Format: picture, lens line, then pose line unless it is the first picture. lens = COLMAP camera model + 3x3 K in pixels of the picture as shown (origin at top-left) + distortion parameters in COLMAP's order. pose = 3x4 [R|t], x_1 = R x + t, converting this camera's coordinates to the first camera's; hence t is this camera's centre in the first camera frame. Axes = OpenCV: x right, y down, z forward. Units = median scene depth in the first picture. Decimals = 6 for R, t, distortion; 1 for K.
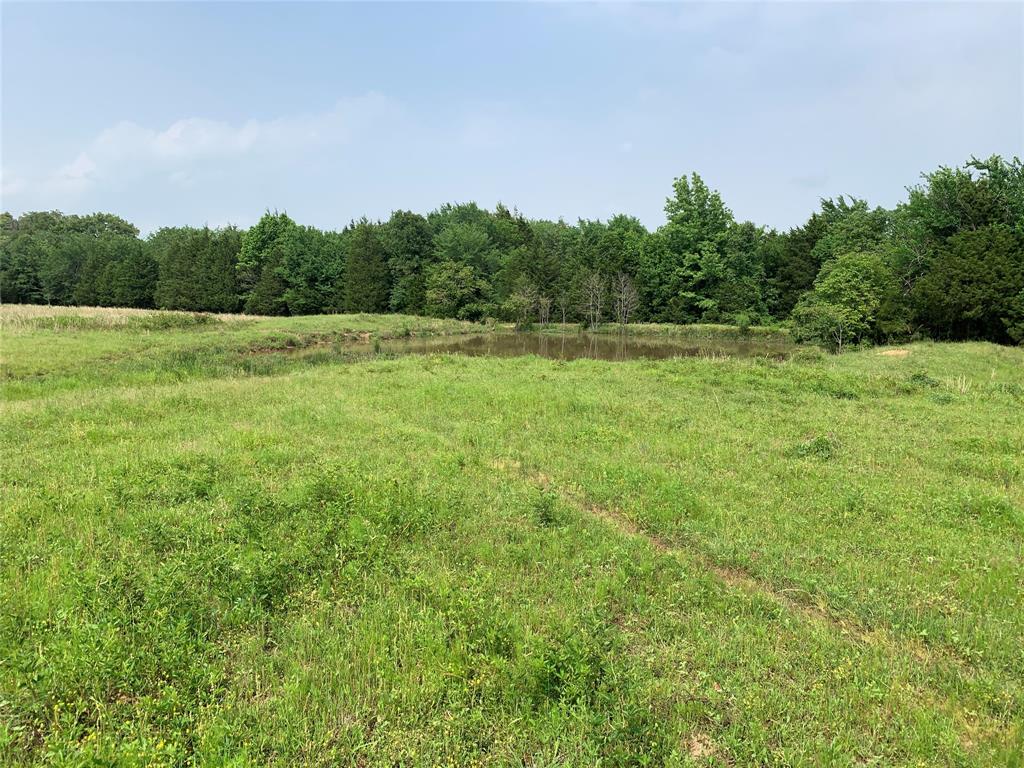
lens RADIAL K [[764.2, 0, 498.1], [0, 764.2, 372.8], [0, 0, 1]] dist [0.017661, -0.030438]
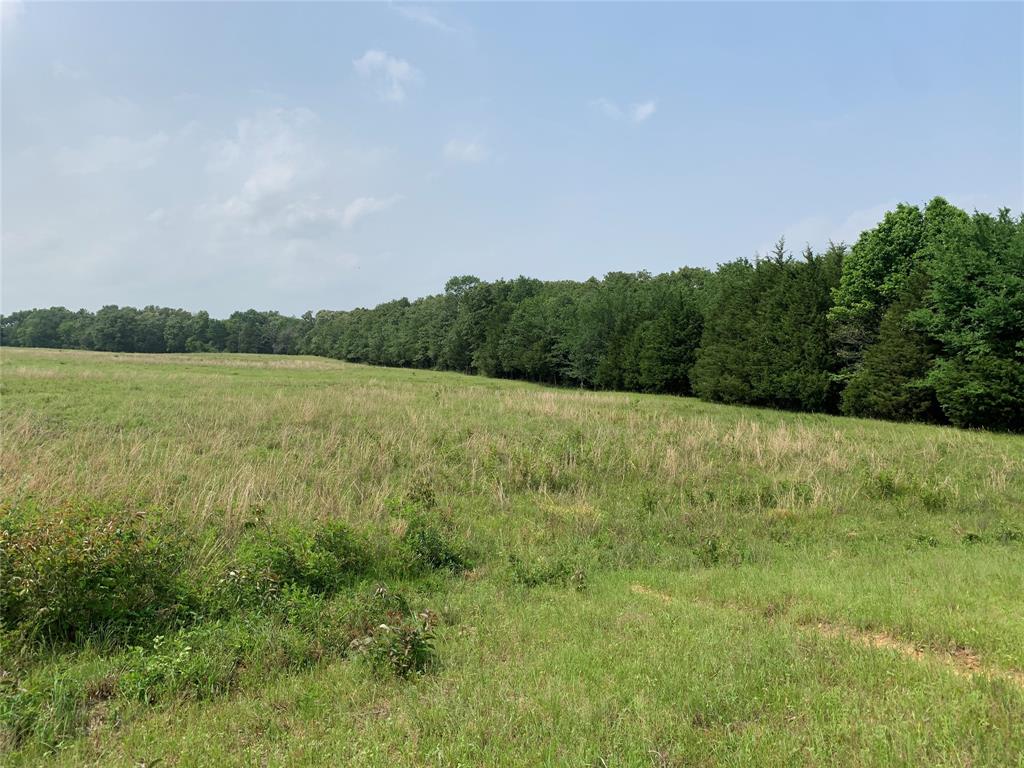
lens RADIAL K [[764.2, 0, 504.0], [0, 764.2, 366.5], [0, 0, 1]] dist [0.017661, -0.030438]
pose [[0.690002, -0.002912, -0.723802, -0.178355], [-0.075941, 0.994182, -0.076394, -0.072359], [0.719813, 0.107678, 0.685766, 0.712598]]
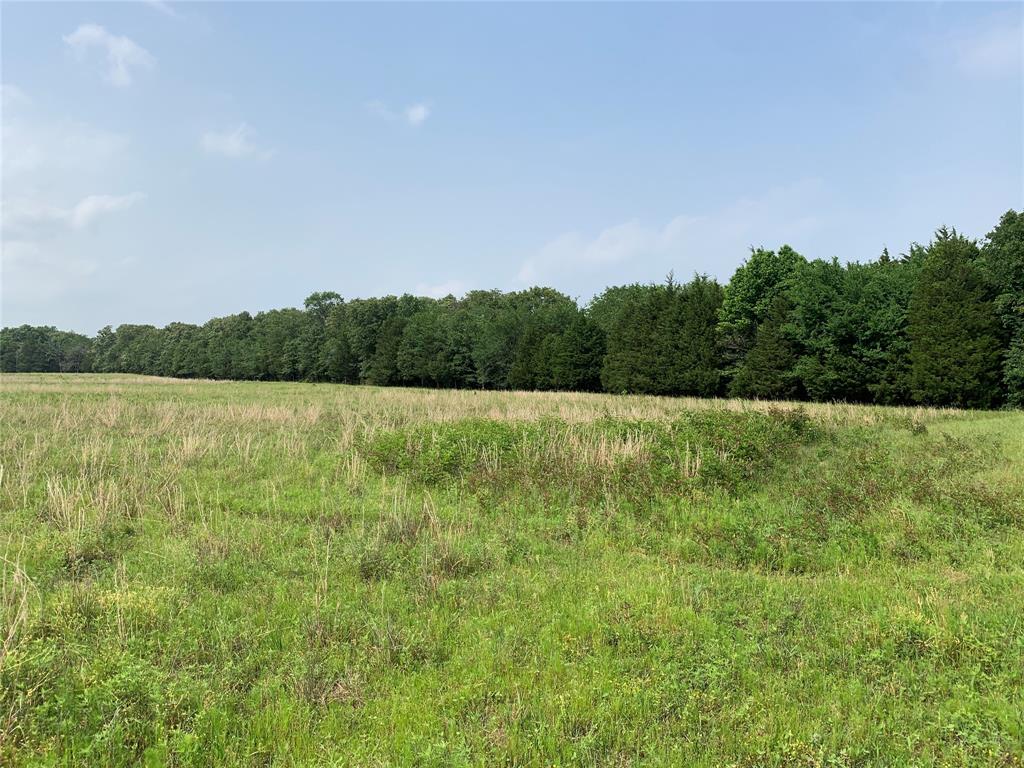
lens RADIAL K [[764.2, 0, 513.9], [0, 764.2, 374.1], [0, 0, 1]] dist [0.017661, -0.030438]
pose [[0.876168, -0.029051, -0.481129, -0.239672], [-0.019091, 0.995307, -0.094863, -0.041426], [0.481627, 0.092301, 0.871502, 0.446774]]
